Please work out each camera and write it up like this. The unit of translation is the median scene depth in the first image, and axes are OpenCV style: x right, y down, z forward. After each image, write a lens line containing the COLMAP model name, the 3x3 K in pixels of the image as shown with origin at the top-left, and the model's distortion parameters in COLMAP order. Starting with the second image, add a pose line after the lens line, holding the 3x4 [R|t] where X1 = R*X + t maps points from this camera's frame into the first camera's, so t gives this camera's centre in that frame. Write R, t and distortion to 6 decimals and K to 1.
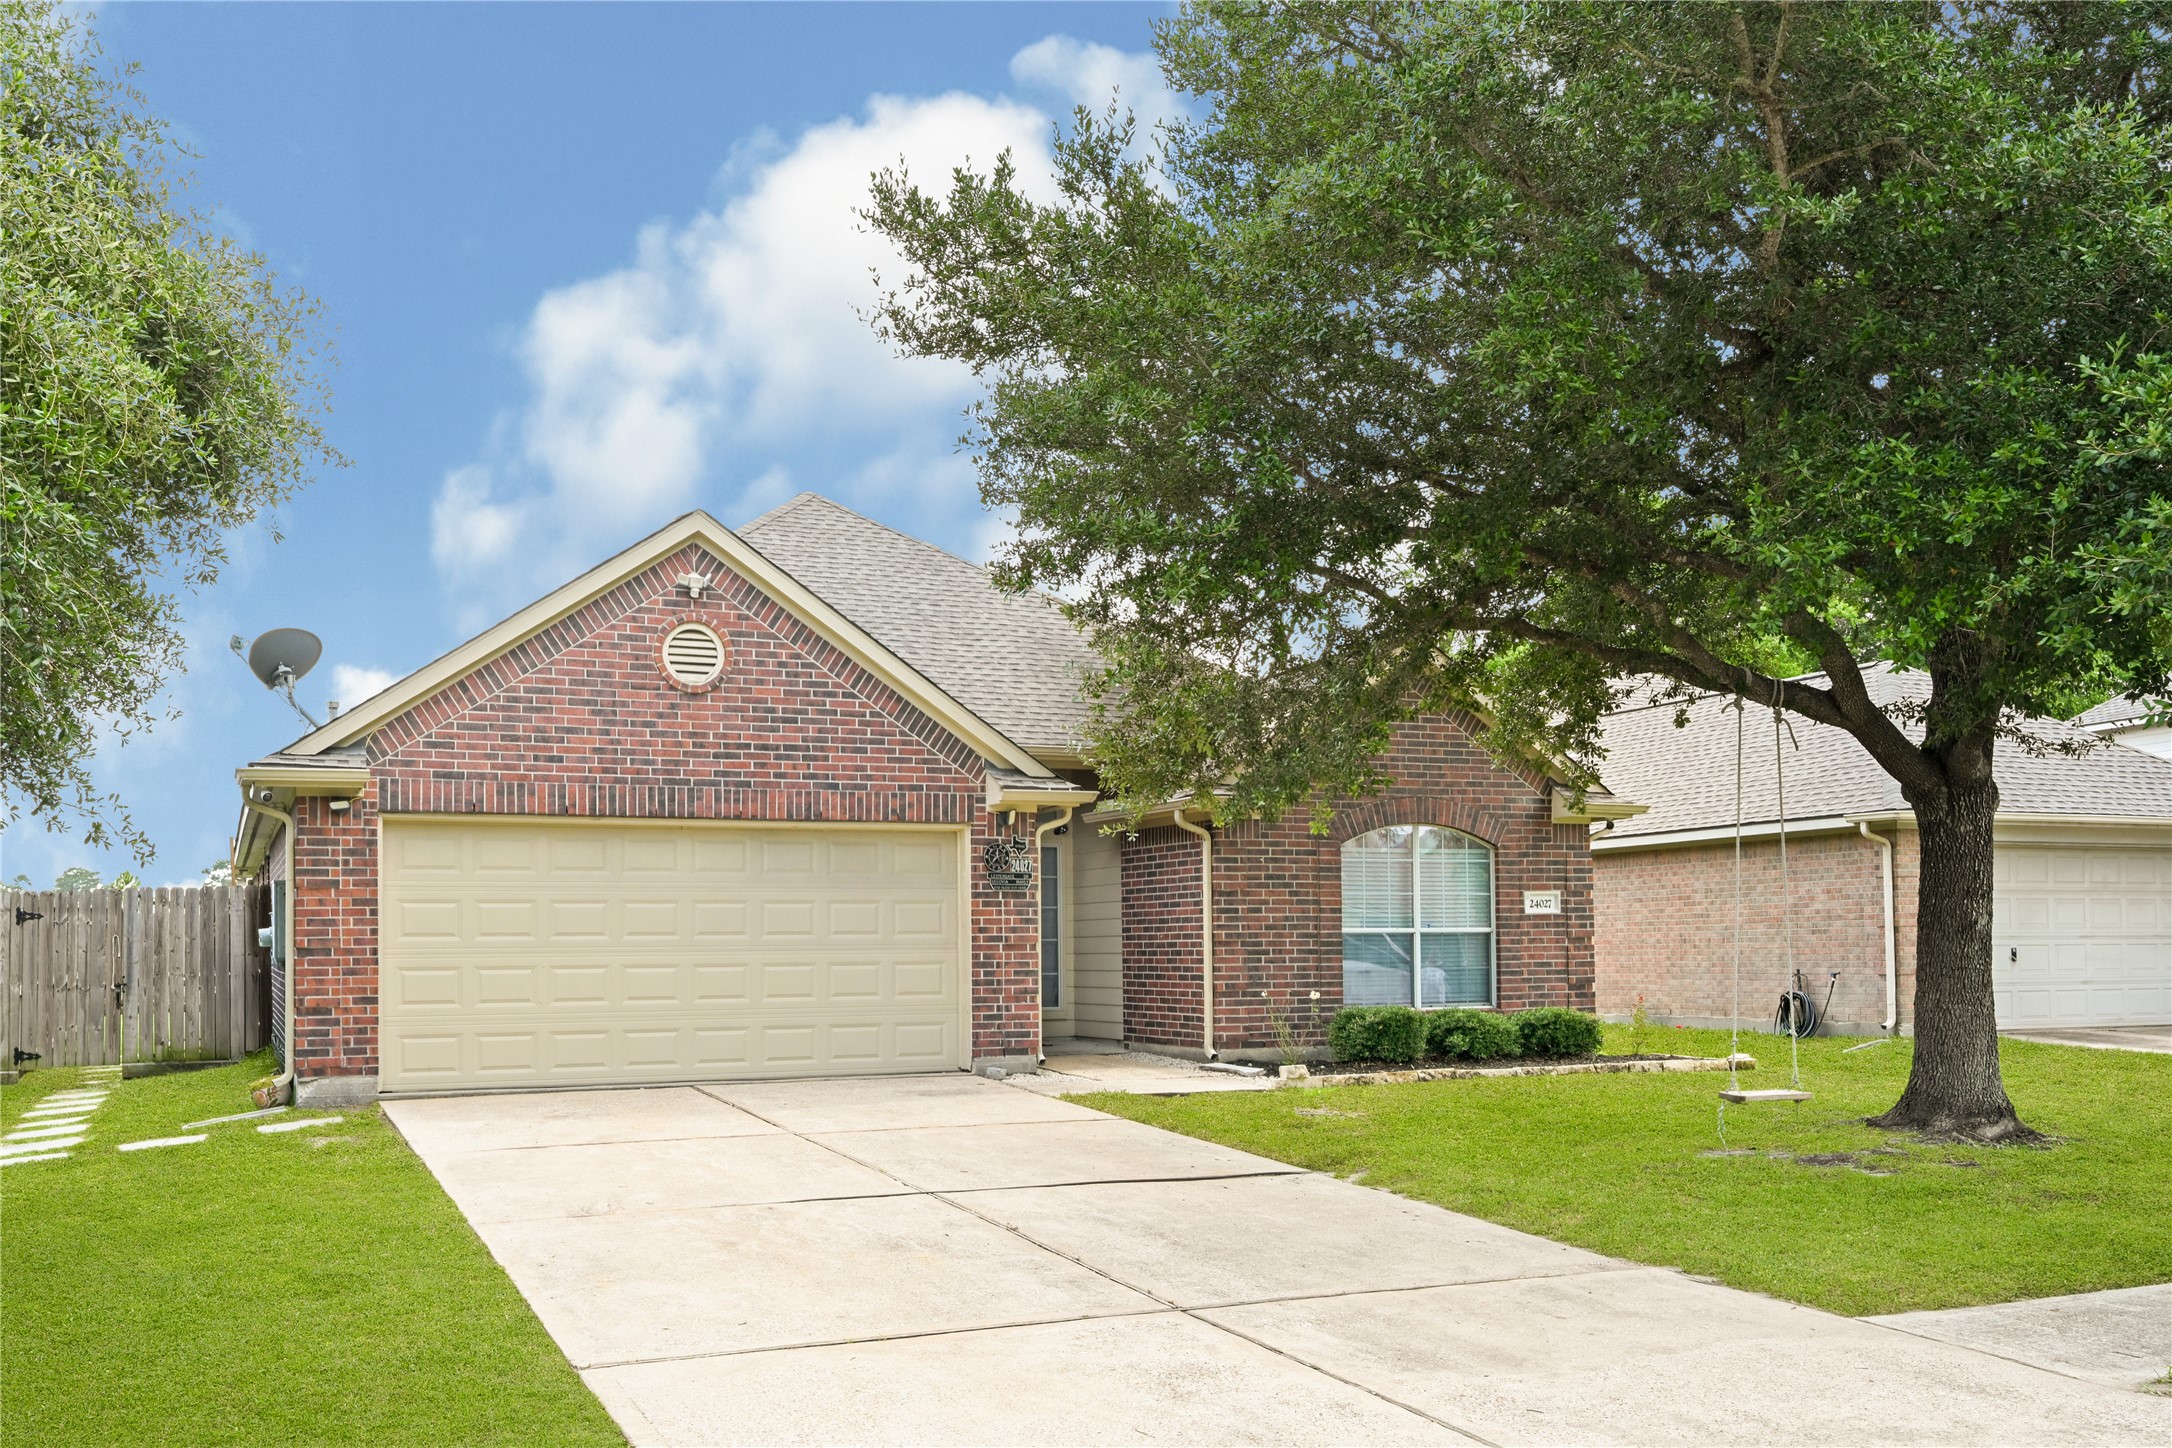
lens RADIAL K [[1885.4, 0, 1085.3], [0, 1885.4, 720.6], [0, 0, 1]] dist [-0.027065, -0.000139]
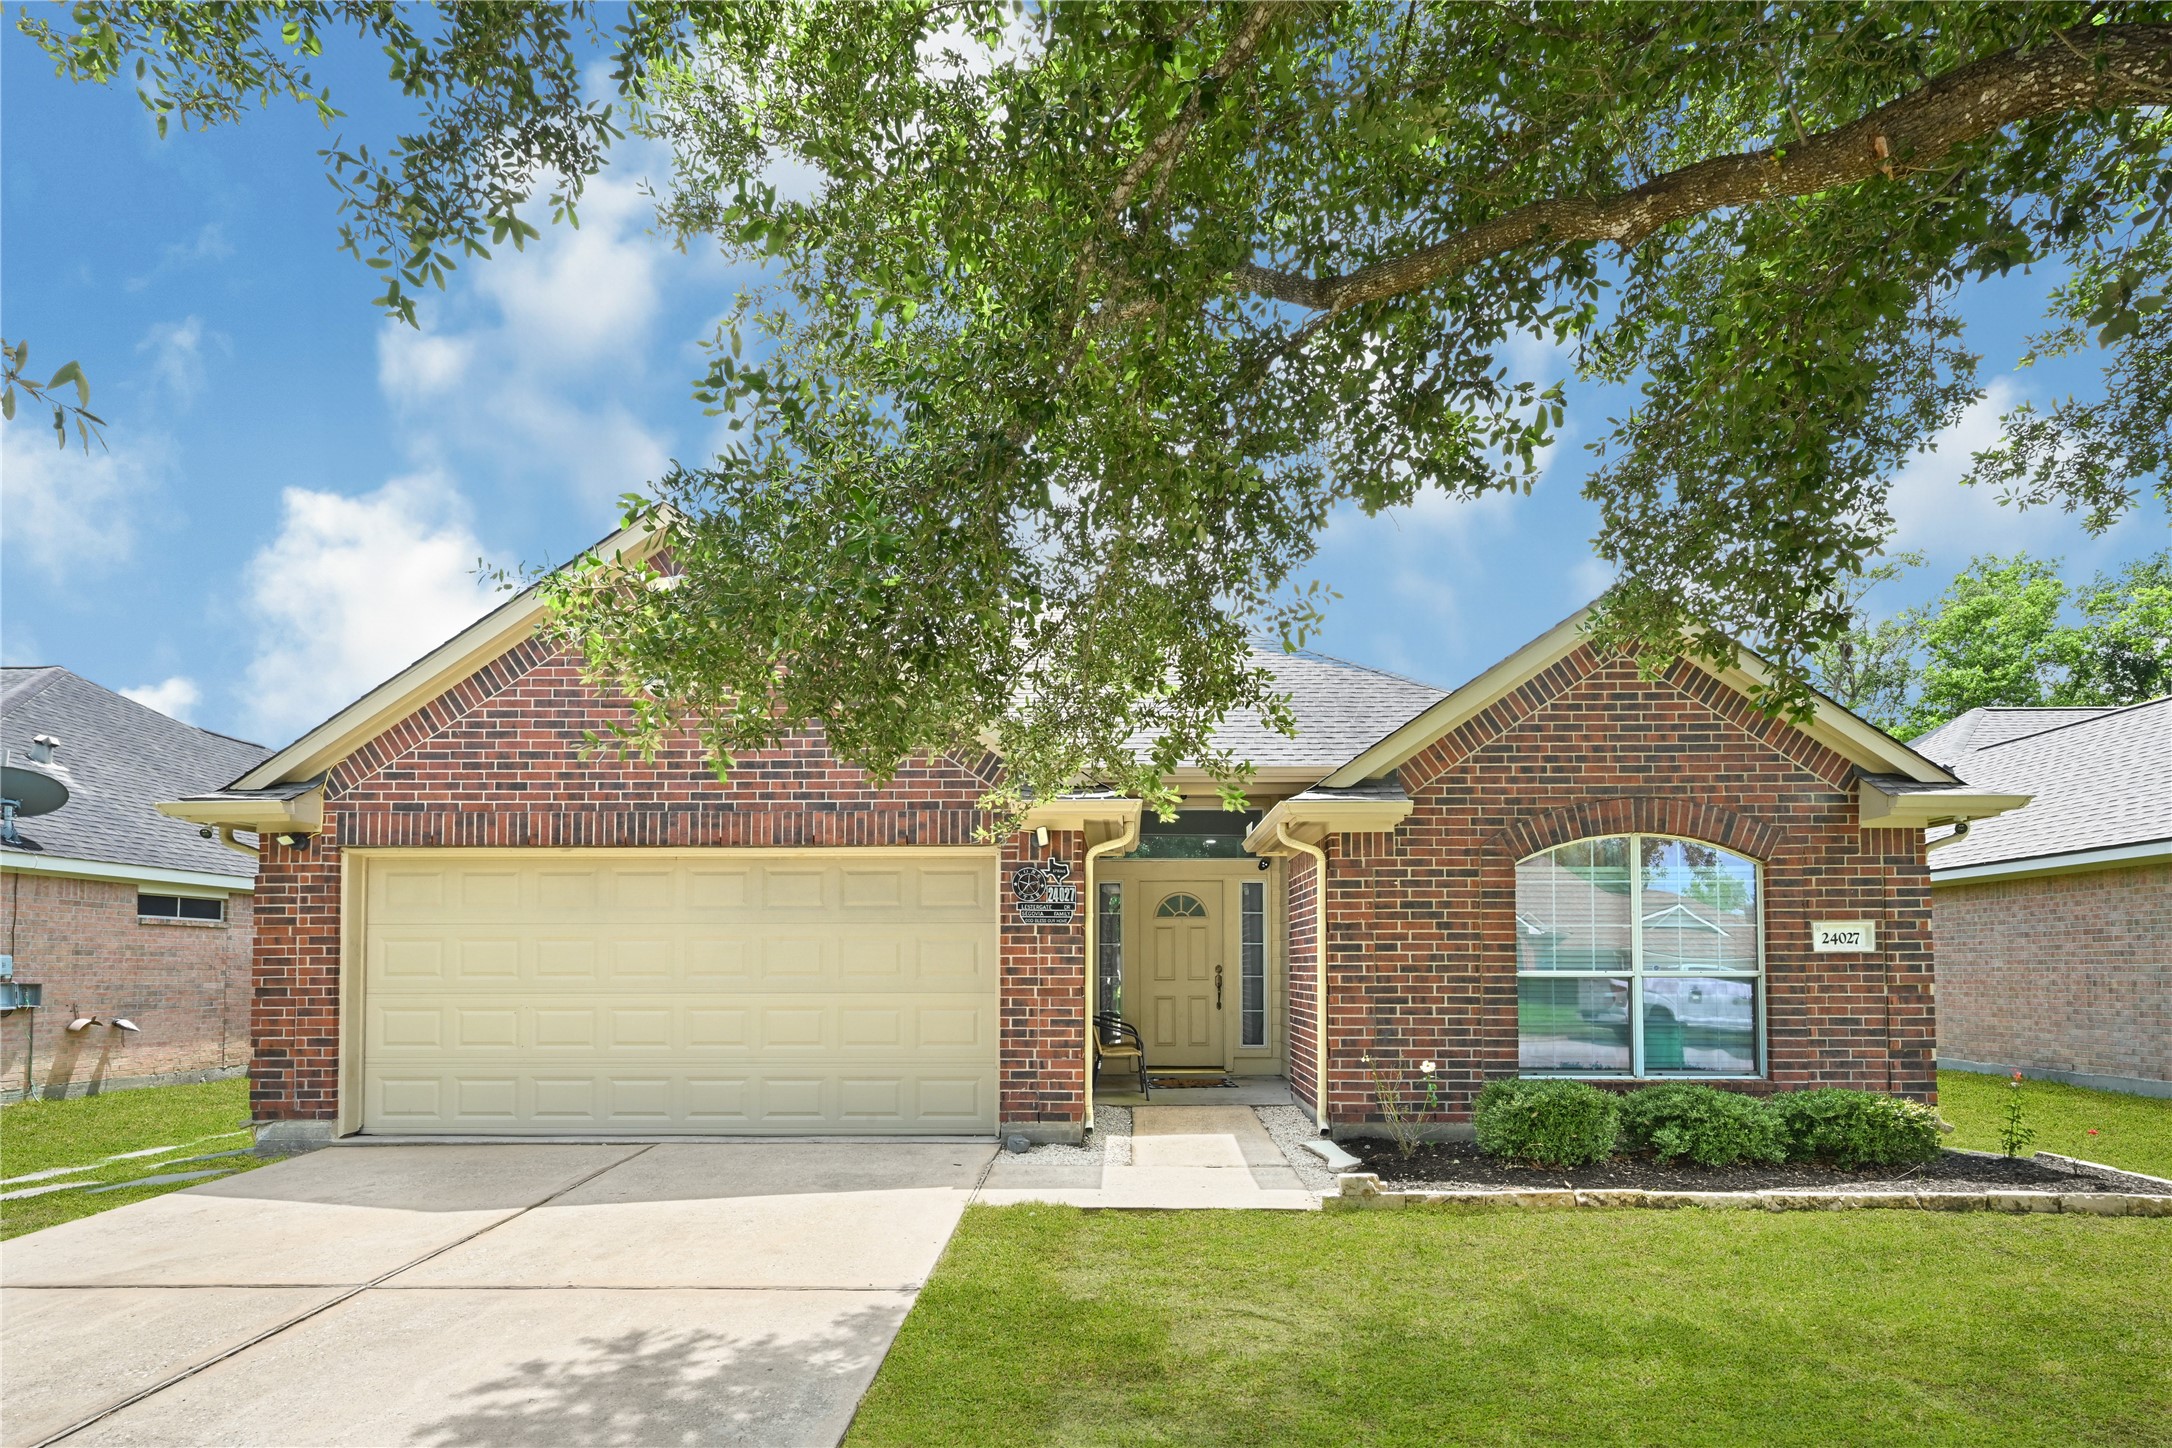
lens RADIAL K [[1007.7, 0, 1147.2], [0, 1007.7, 893.0], [0, 0, 1]] dist [-0.001118, 0.000324]
pose [[0.904223, -0.022963, -0.426443, 0.188792], [0.043657, 0.998292, 0.038813, 0.060316], [0.424823, -0.053713, 0.903682, 0.608328]]
